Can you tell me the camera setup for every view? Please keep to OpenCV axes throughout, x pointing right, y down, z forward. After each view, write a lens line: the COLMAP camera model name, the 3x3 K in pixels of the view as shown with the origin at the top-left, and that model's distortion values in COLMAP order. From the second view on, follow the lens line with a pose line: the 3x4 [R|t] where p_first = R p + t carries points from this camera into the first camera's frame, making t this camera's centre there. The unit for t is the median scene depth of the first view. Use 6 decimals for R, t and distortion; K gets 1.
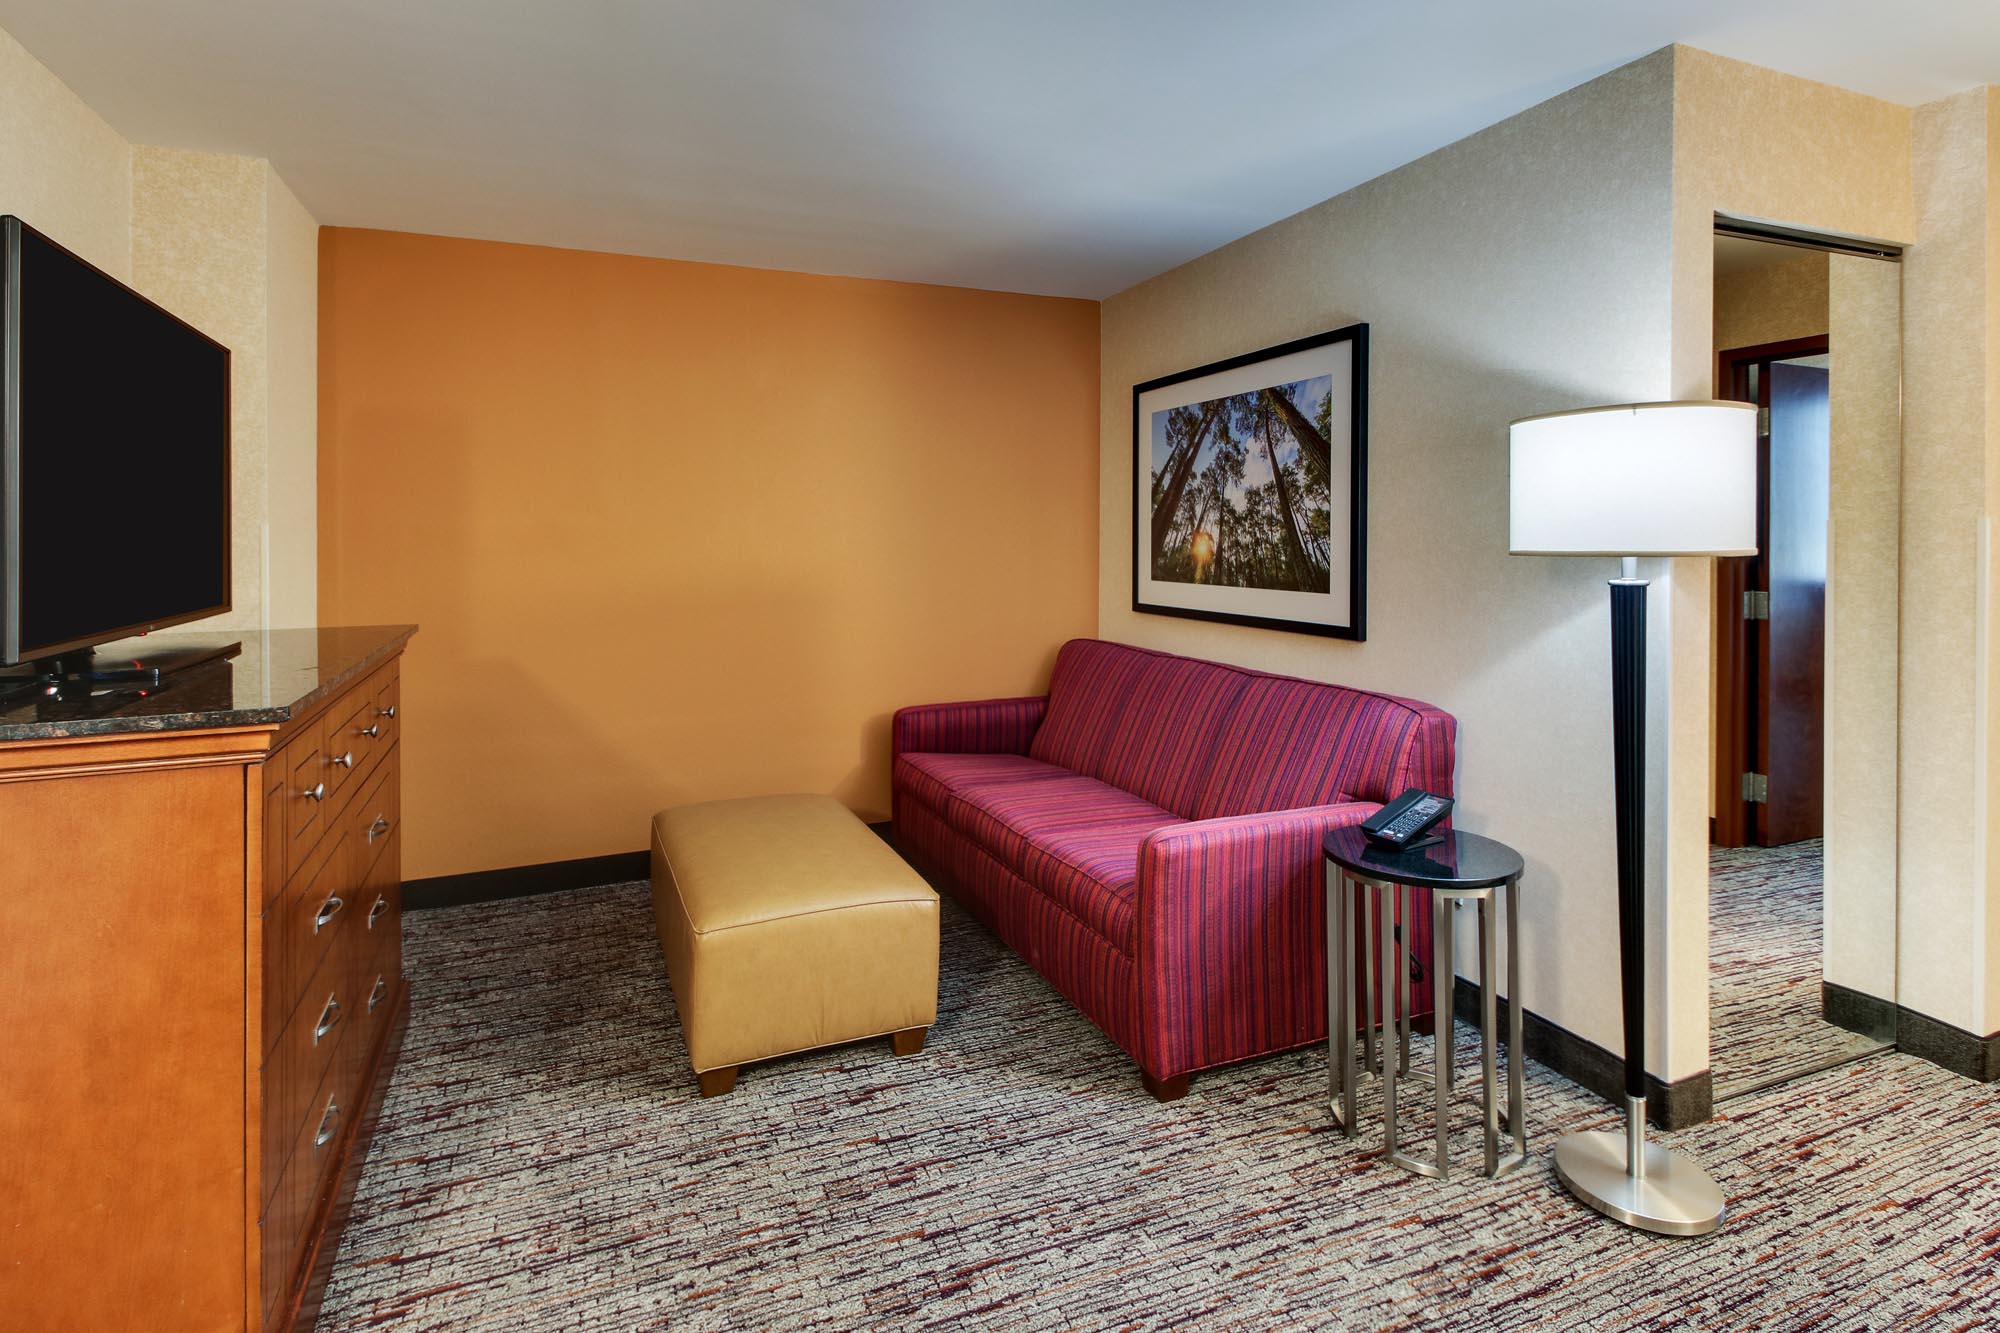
lens RADIAL K [[995.4, 0, 1000.0], [0, 995.4, 666.5], [0, 0, 1]] dist [-0.003360, -0.001001]
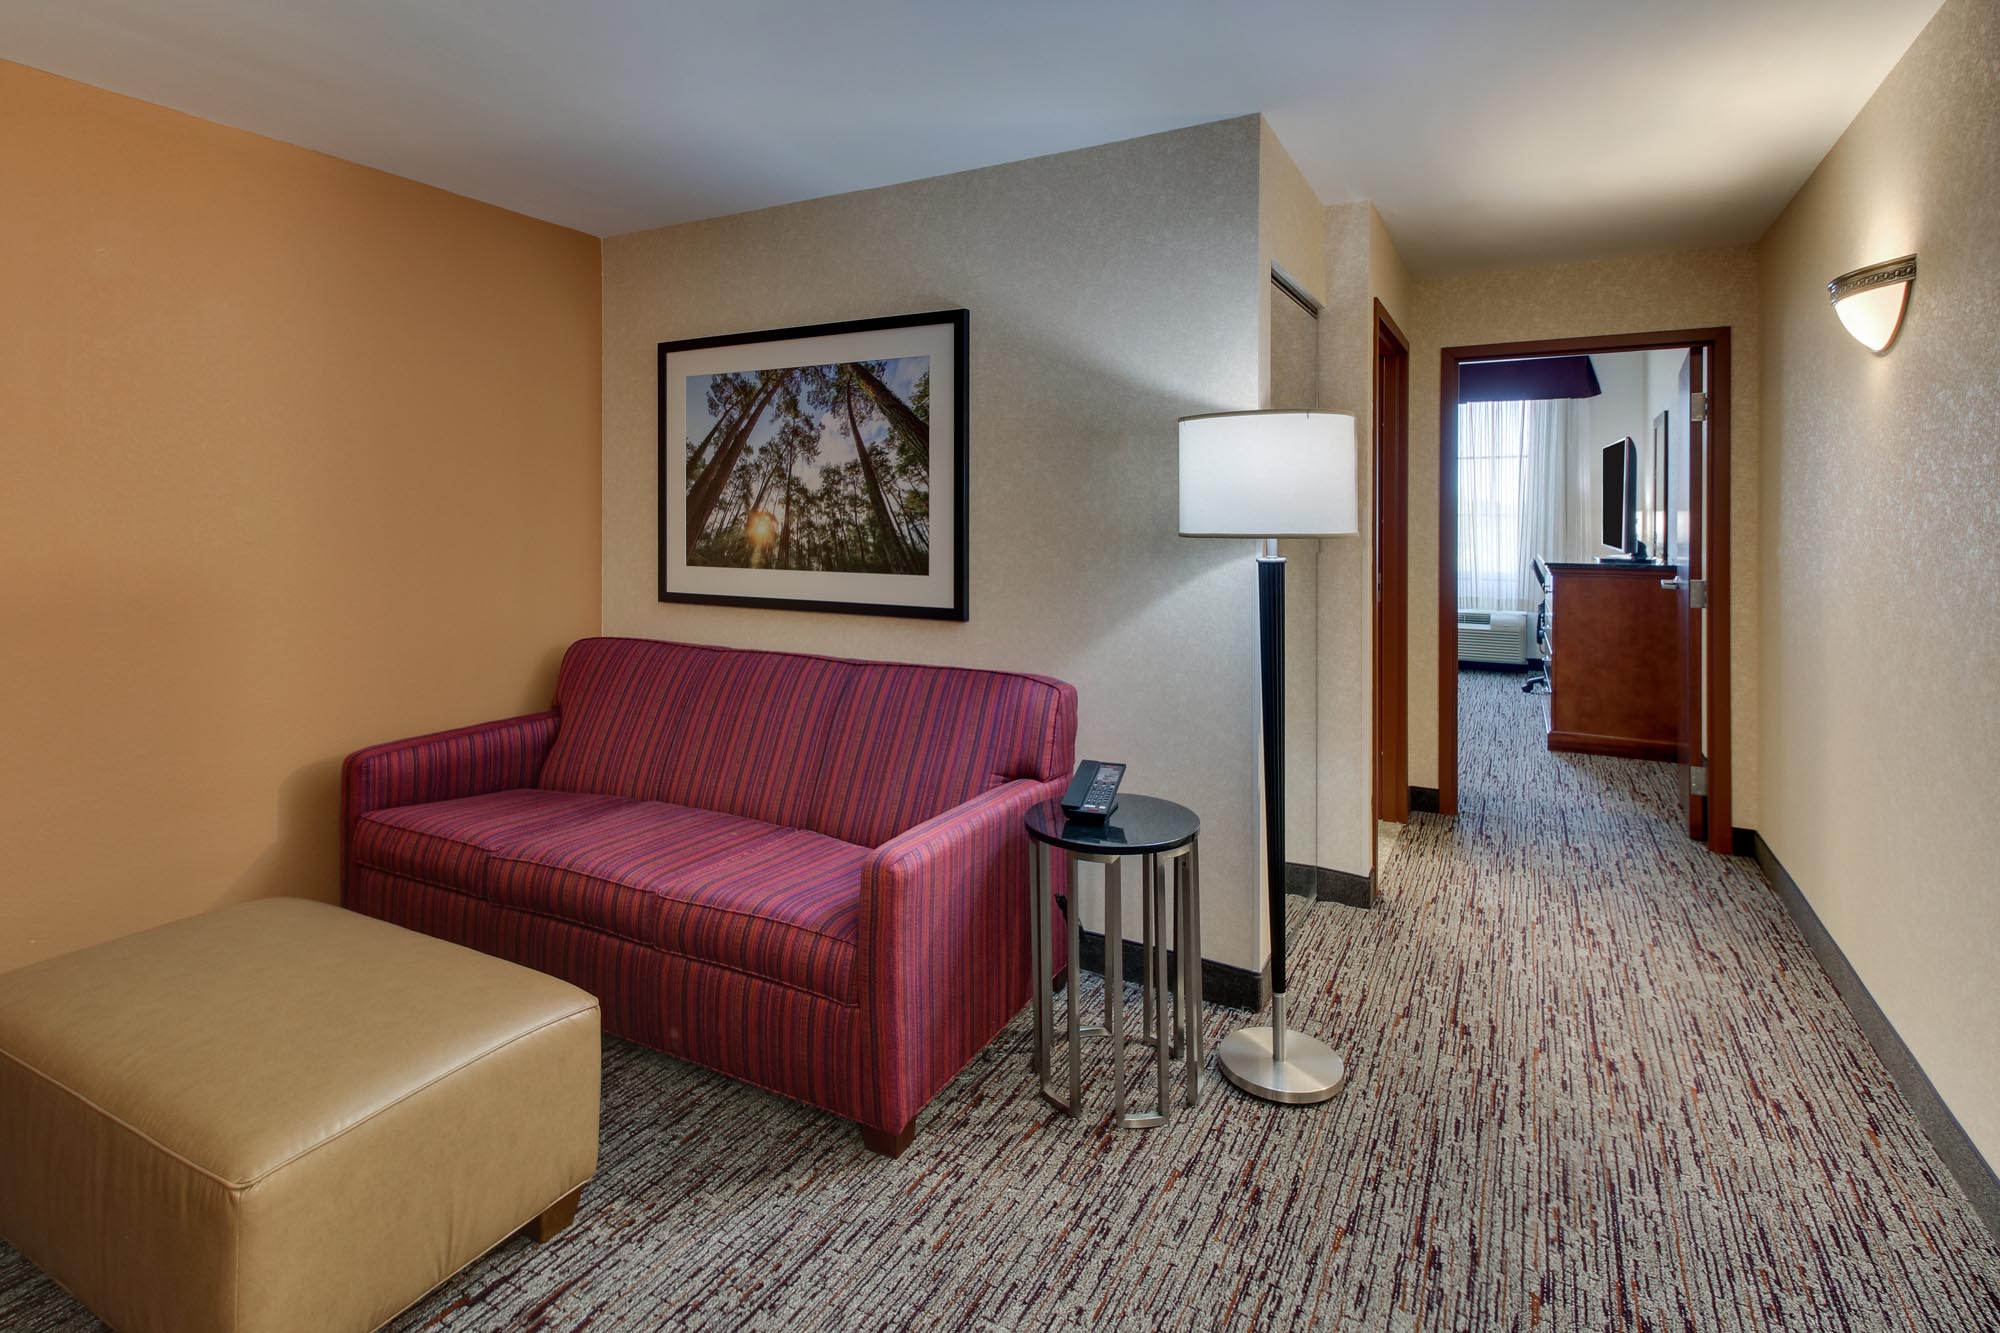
lens RADIAL K [[976.1, 0, 1010.4], [0, 976.1, 615.8], [0, 0, 1]] dist [0.002167, 0.000700]
pose [[0.774667, -0.053313, 0.630118, -0.225855], [0.072393, 0.997365, -0.004615, -0.023047], [-0.628212, 0.049191, 0.776485, 0.197296]]
